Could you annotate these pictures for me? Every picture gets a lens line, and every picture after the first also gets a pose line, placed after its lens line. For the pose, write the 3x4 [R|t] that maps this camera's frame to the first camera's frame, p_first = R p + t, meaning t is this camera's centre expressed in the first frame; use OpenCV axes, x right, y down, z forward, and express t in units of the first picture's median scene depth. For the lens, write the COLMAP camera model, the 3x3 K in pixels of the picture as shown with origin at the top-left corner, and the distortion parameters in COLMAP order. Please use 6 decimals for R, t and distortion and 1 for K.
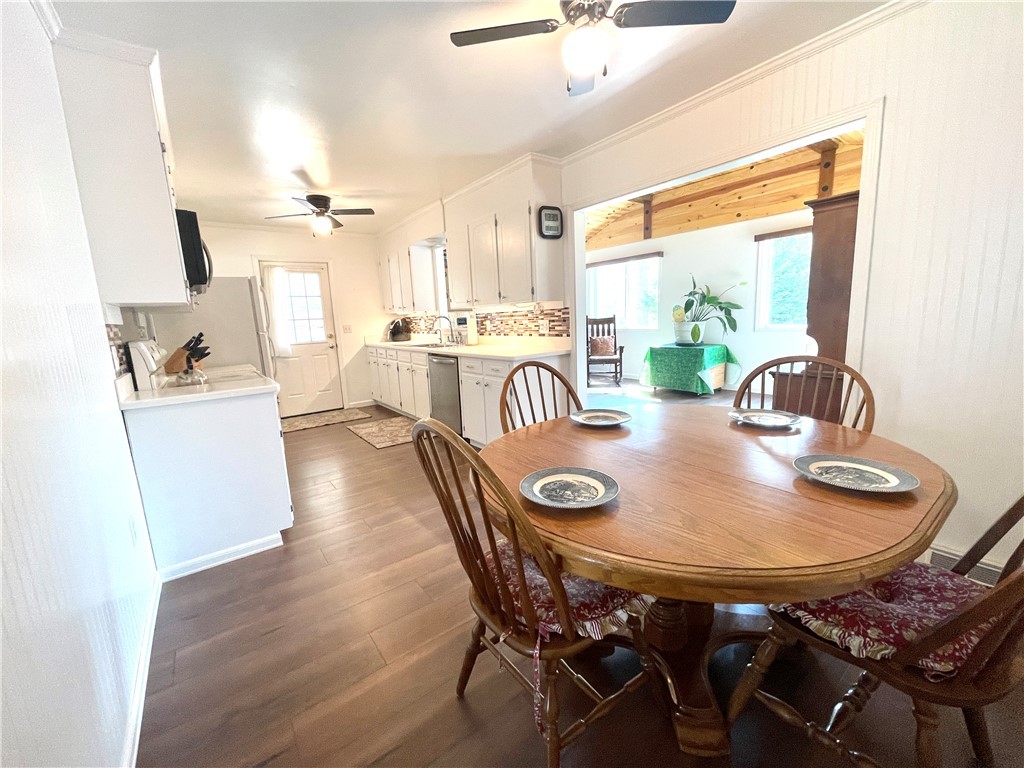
lens RADIAL K [[411.7, 0, 510.2], [0, 411.7, 385.3], [0, 0, 1]] dist [-0.001582, -0.000138]
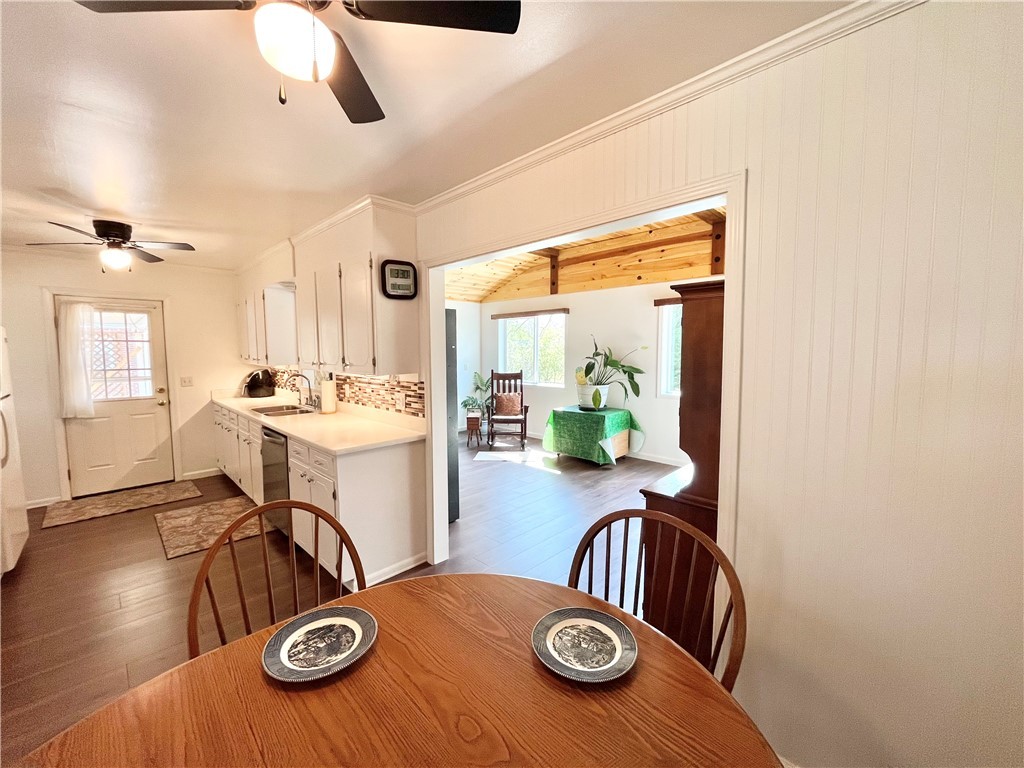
lens RADIAL K [[412.1, 0, 512.1], [0, 412.1, 382.9], [0, 0, 1]] dist [-0.000150, -0.001888]
pose [[0.988025, 0.029608, 0.151430, 0.153518], [-0.015579, 0.995544, -0.093003, -0.093029], [-0.153508, 0.089530, 0.984083, 0.142590]]
